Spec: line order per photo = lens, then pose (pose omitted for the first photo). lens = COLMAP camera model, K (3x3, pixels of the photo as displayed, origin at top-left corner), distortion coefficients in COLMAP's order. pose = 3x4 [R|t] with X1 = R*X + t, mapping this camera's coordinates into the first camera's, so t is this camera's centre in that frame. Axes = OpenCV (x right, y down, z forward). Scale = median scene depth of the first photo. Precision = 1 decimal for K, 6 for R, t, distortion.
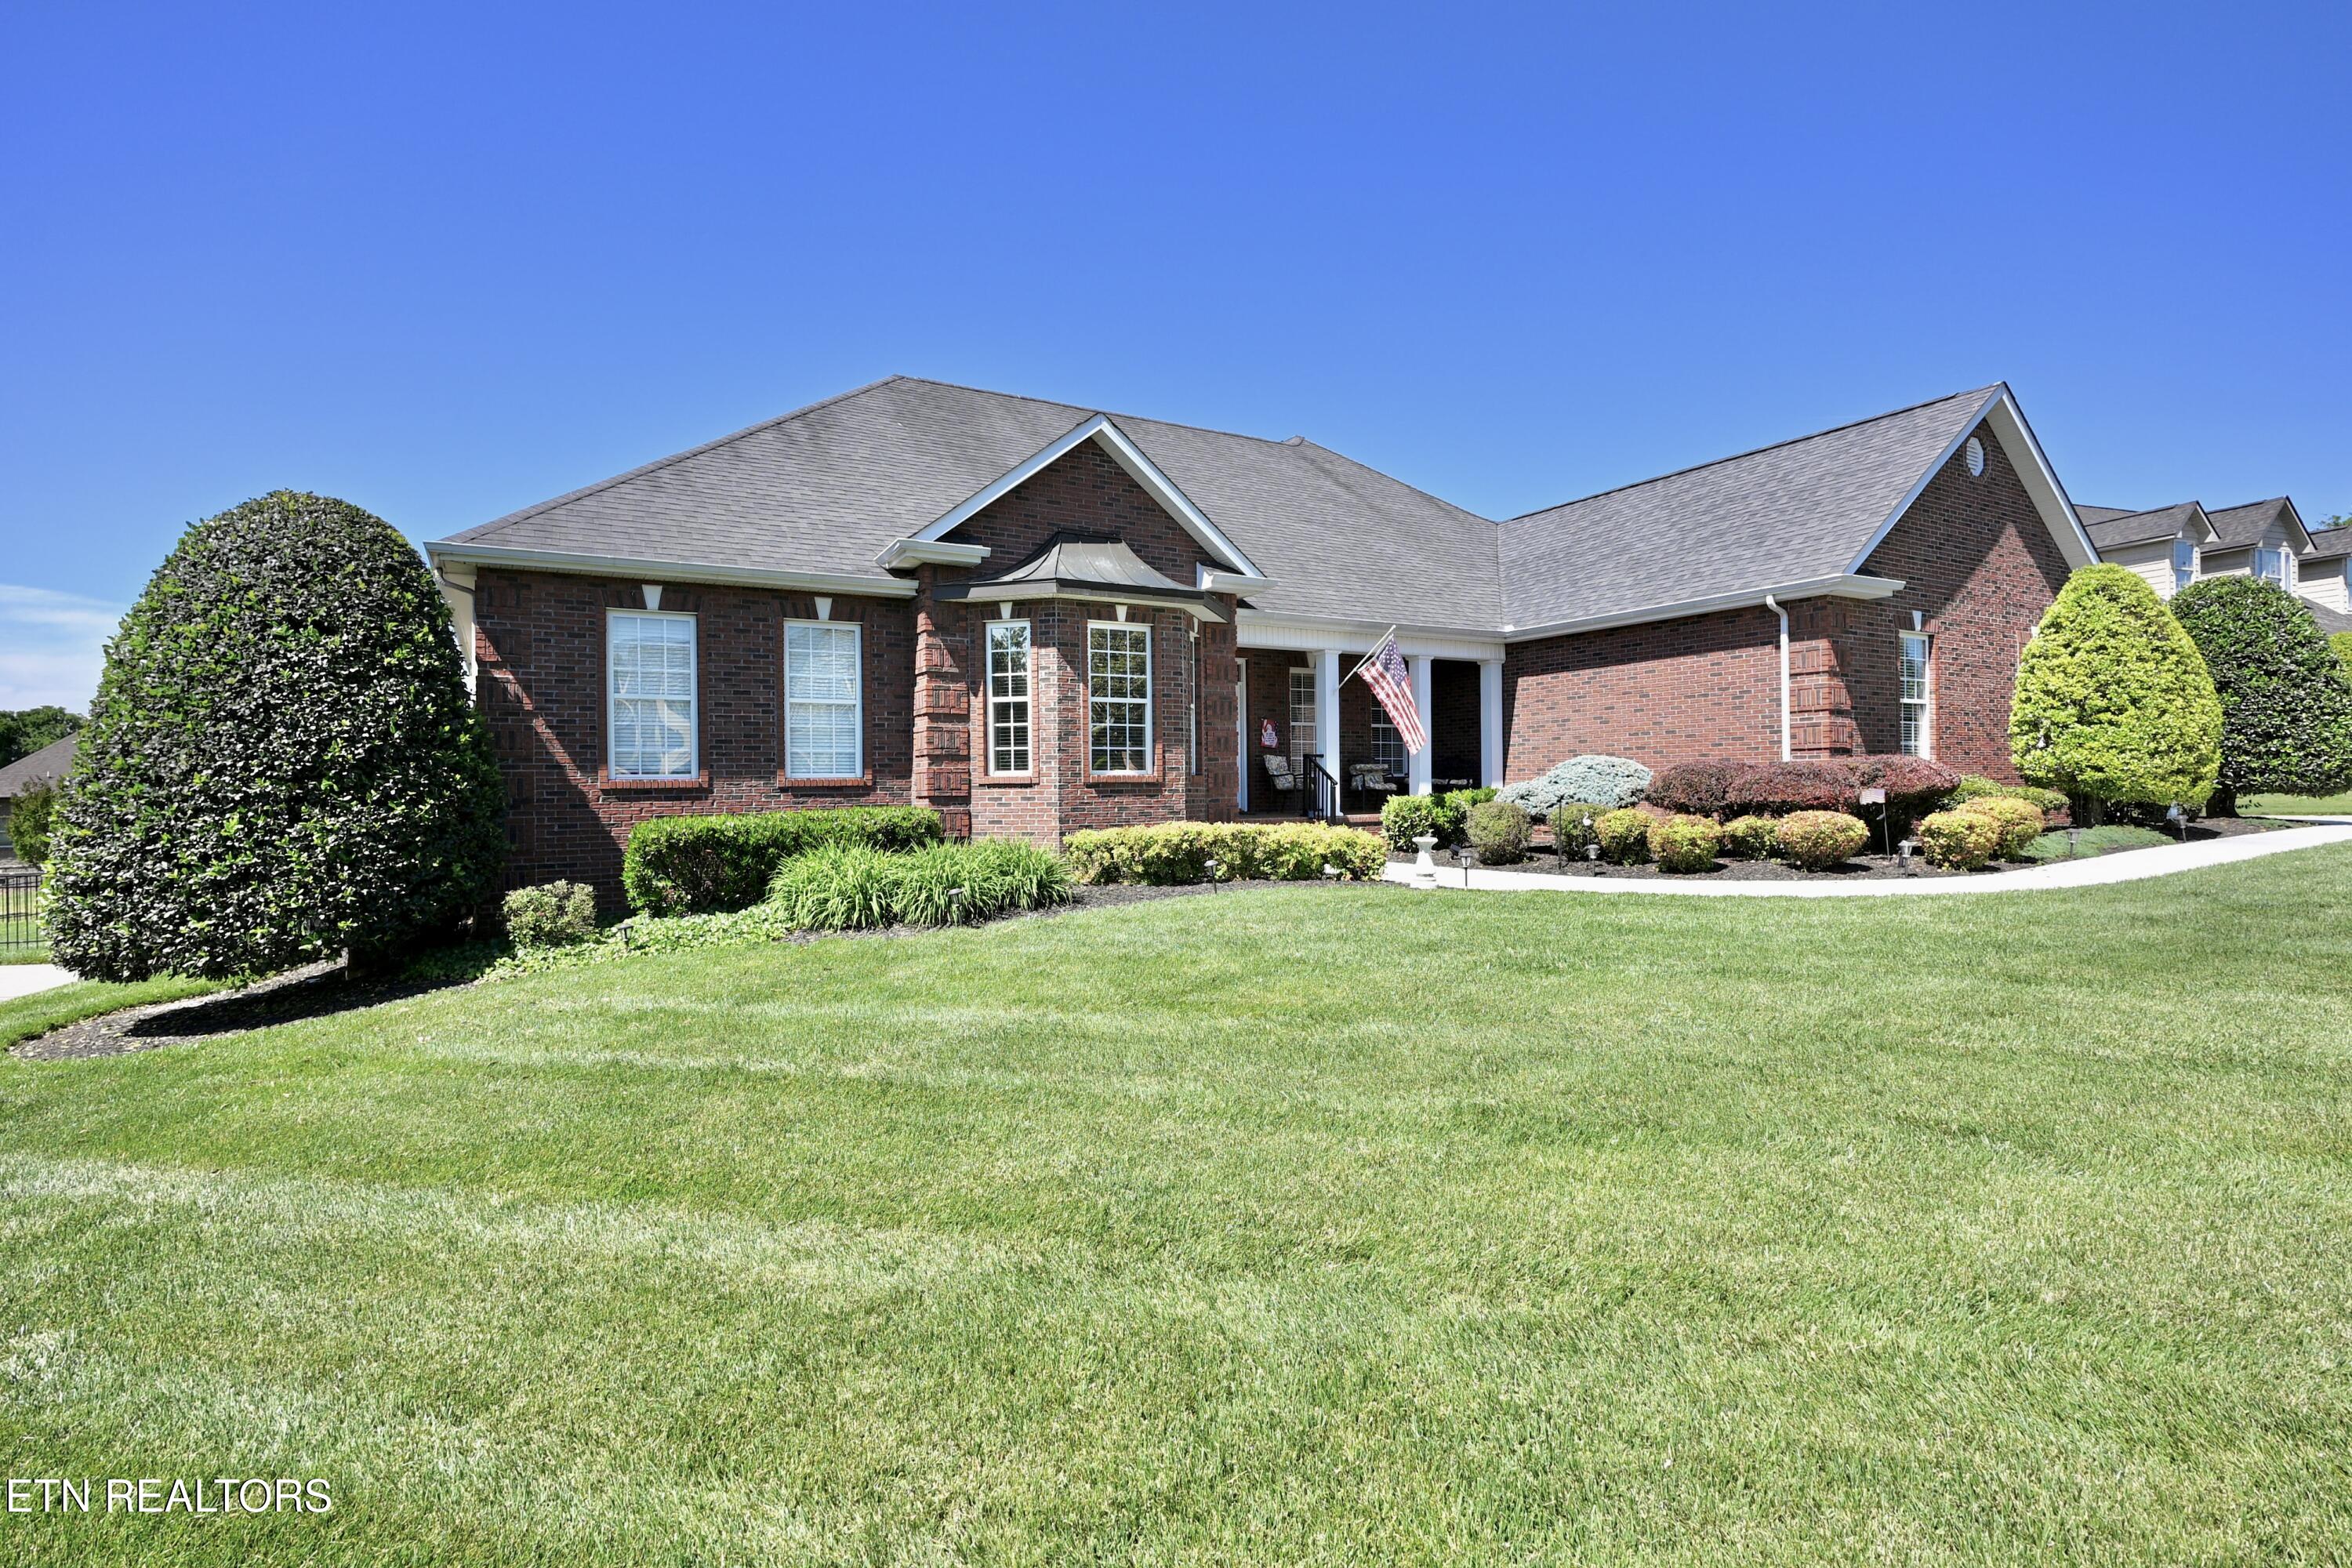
lens RADIAL K [[1146.6, 0, 1168.4], [0, 1146.6, 786.4], [0, 0, 1]] dist [-0.003926, 0.000623]
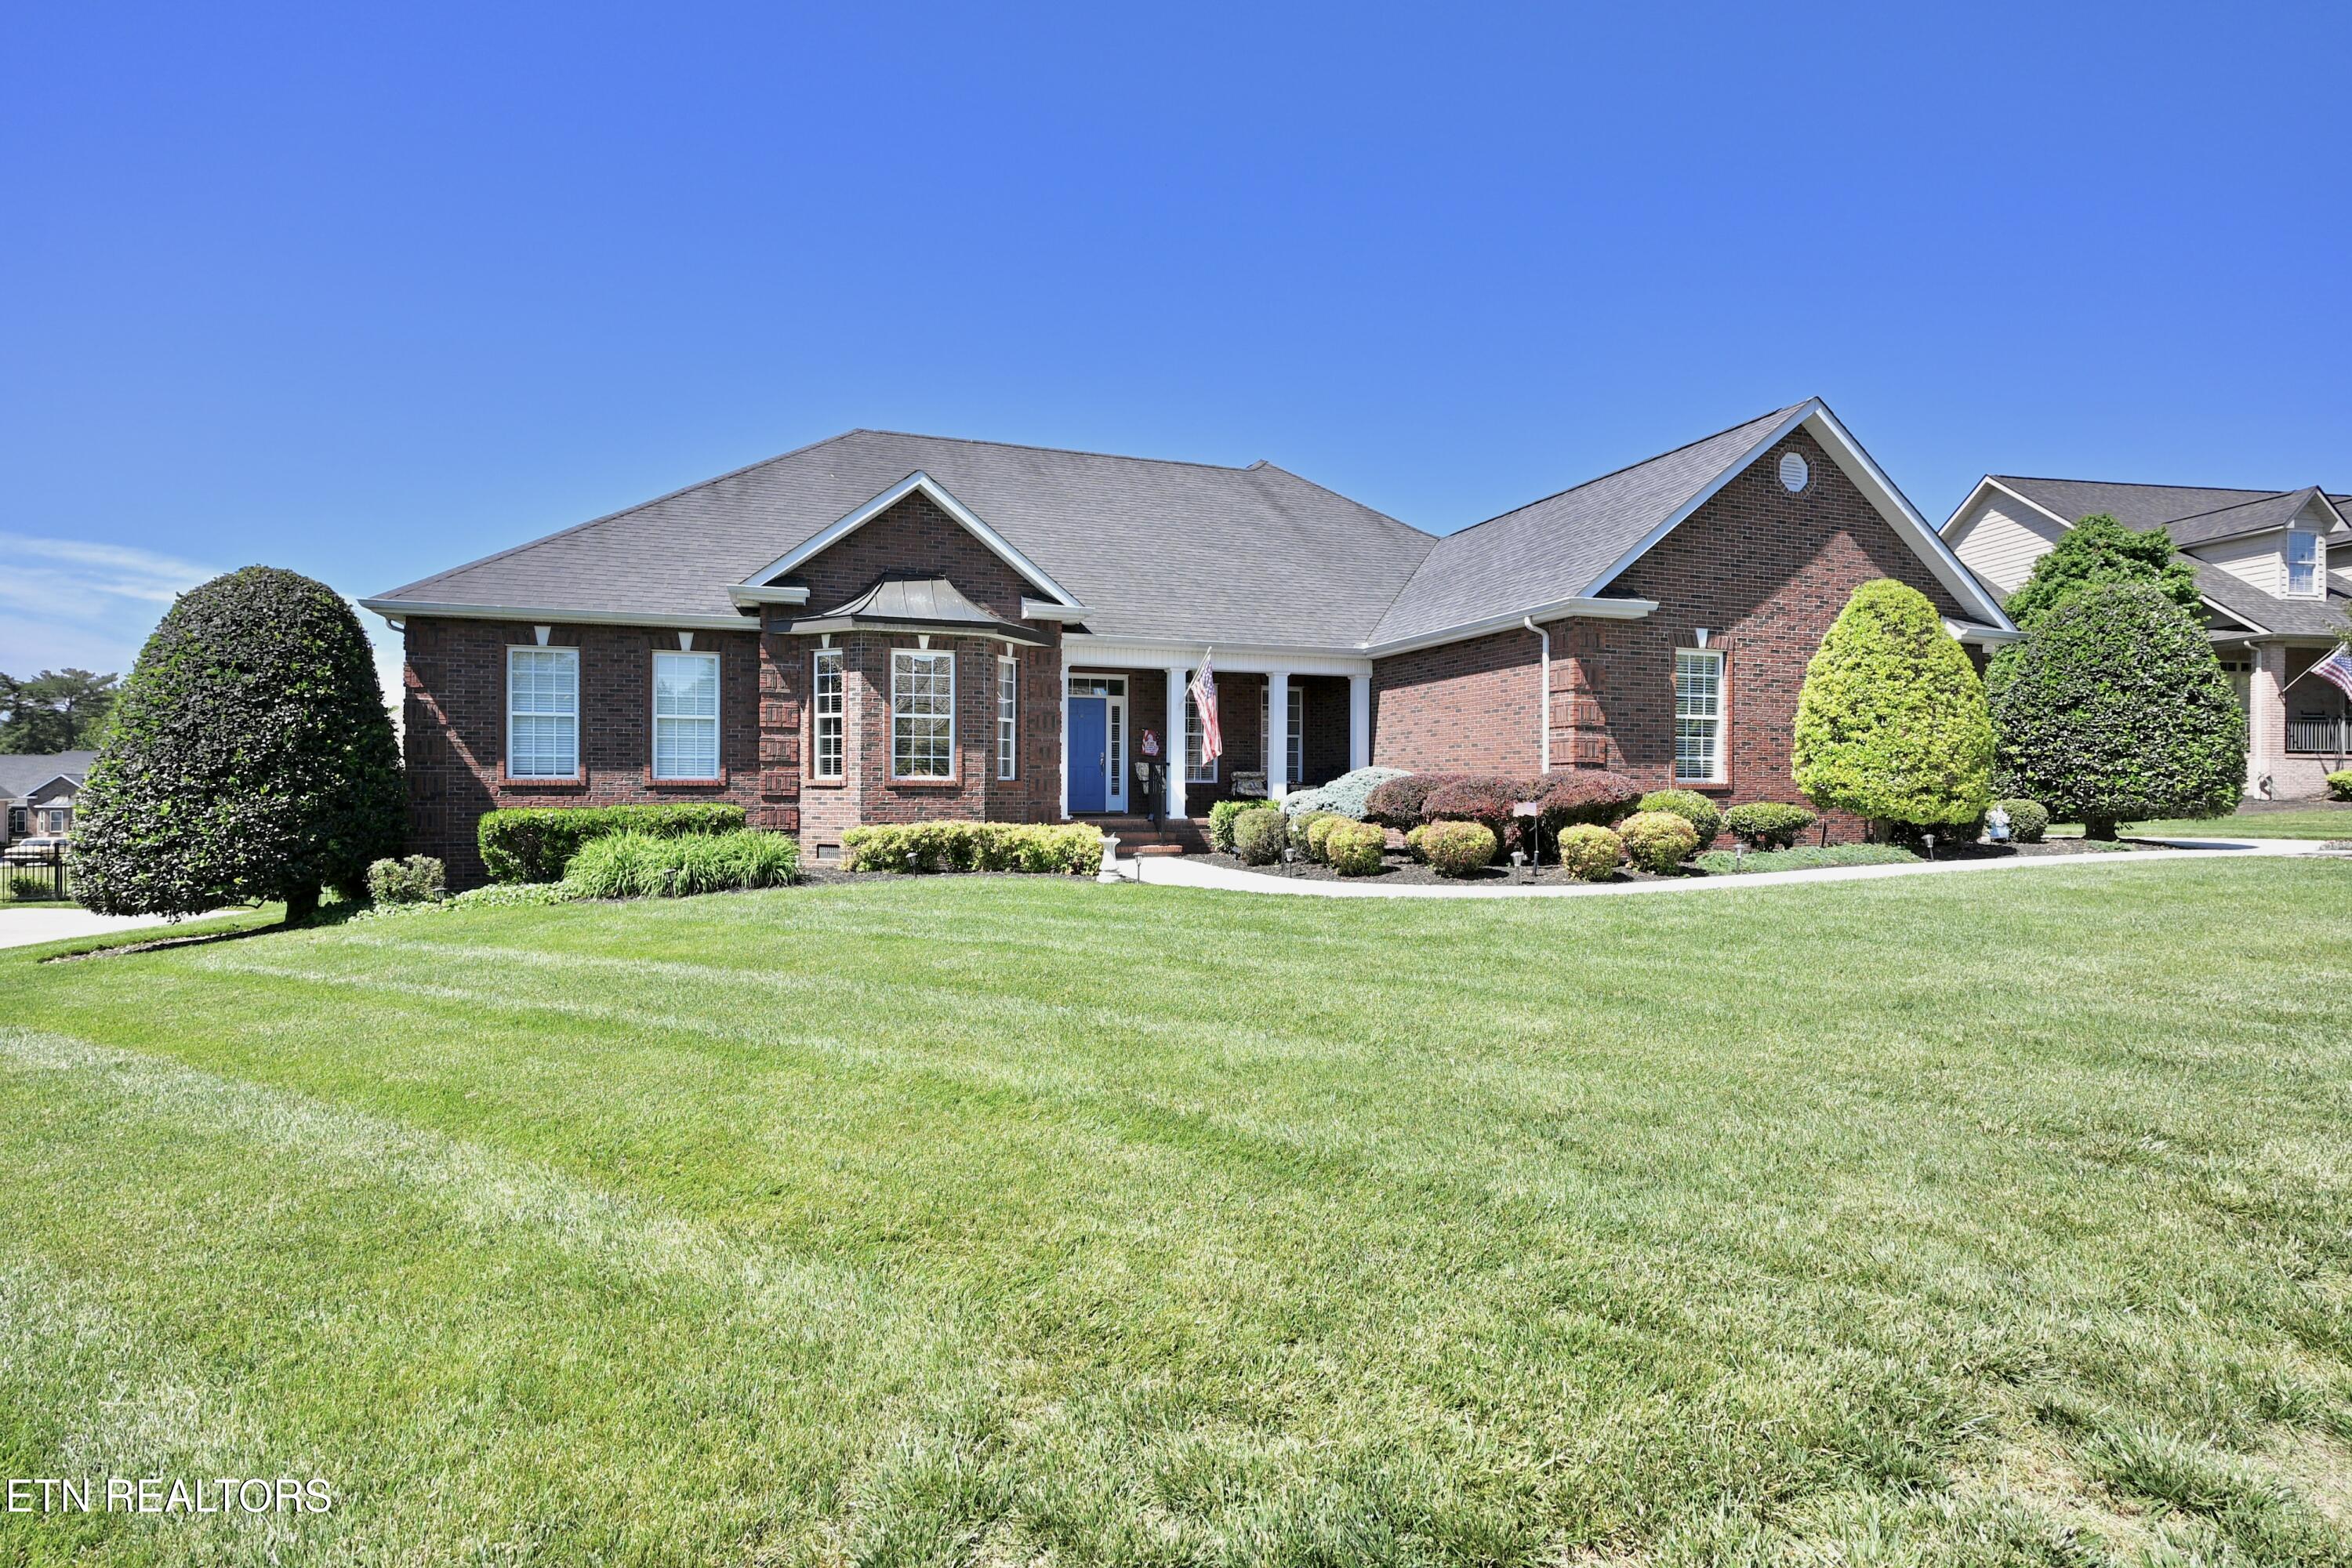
lens RADIAL K [[1146.6, 0, 1168.4], [0, 1146.6, 786.4], [0, 0, 1]] dist [-0.003926, 0.000623]
pose [[0.981140, 0.014484, -0.192756, 0.440269], [-0.014398, 0.999895, 0.001847, -0.009087], [0.192762, 0.000963, 0.981245, -0.105212]]
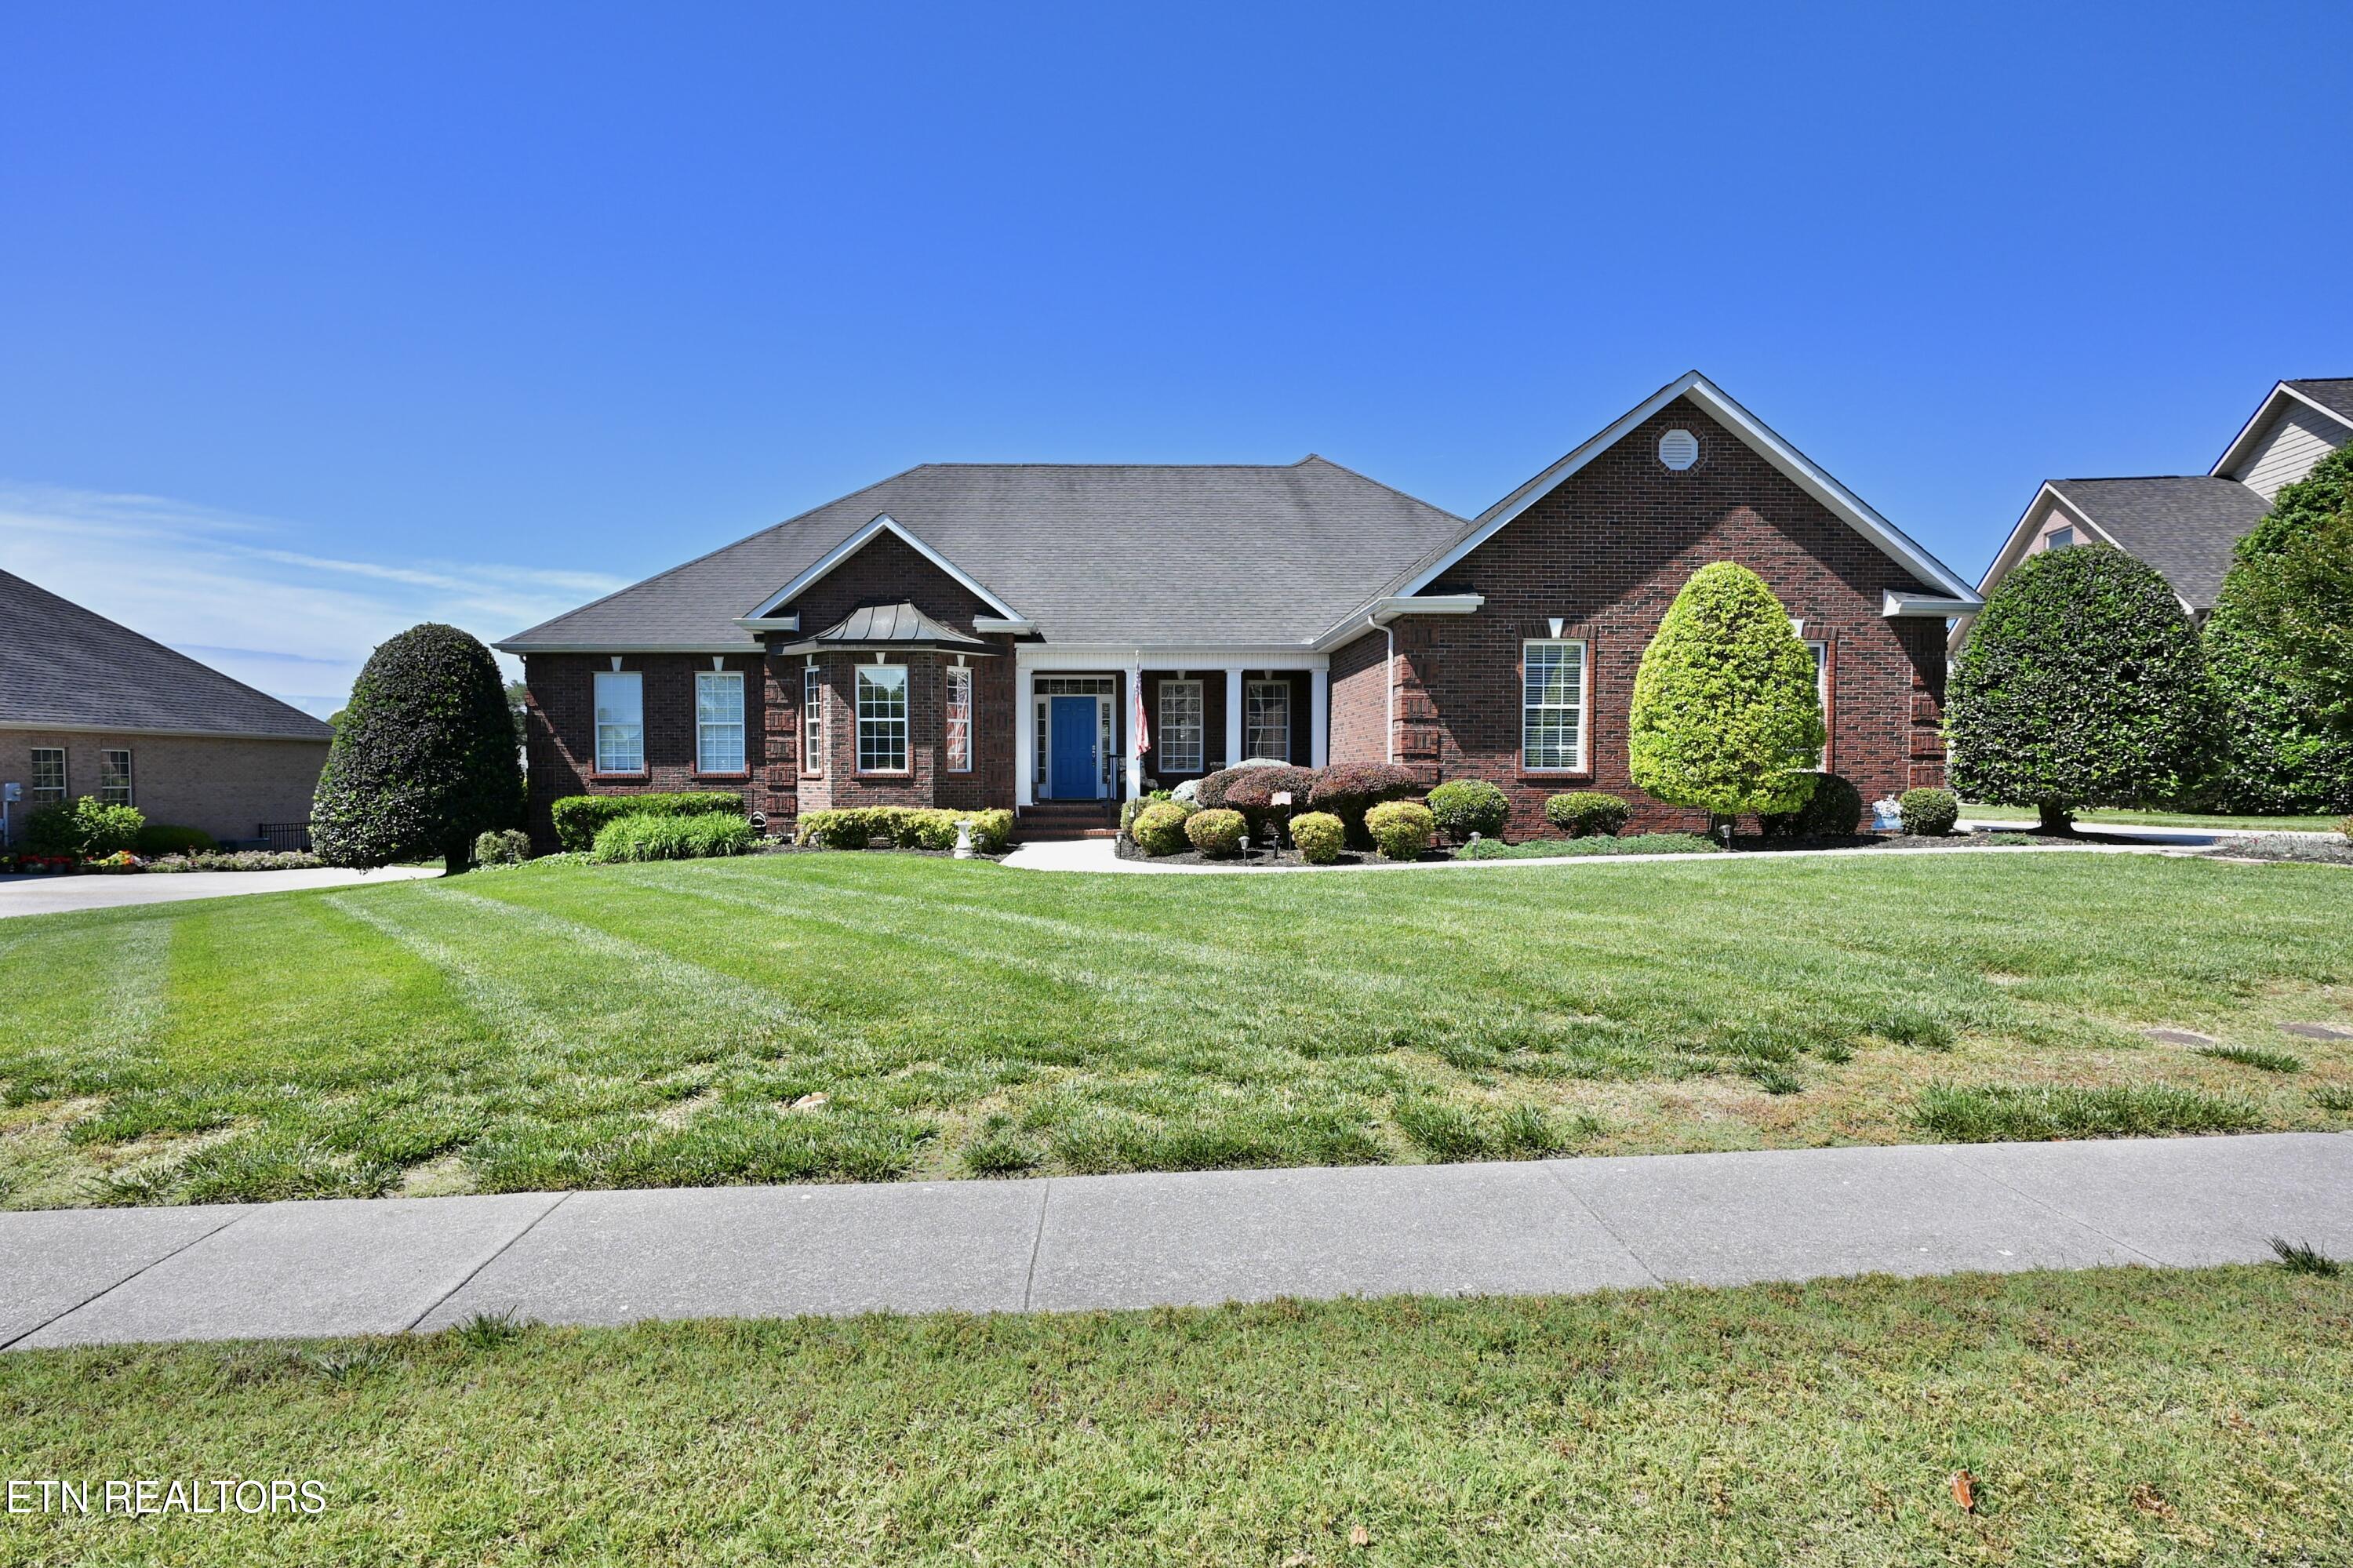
lens RADIAL K [[1184.1, 0, 1121.4], [0, 1184.1, 813.9], [0, 0, 1]] dist [-0.003177, -0.000579]
pose [[0.870993, 0.027699, -0.490513, 0.956036], [-0.007577, 0.999048, 0.042962, -0.024151], [0.491236, -0.033703, 0.870374, -0.134804]]
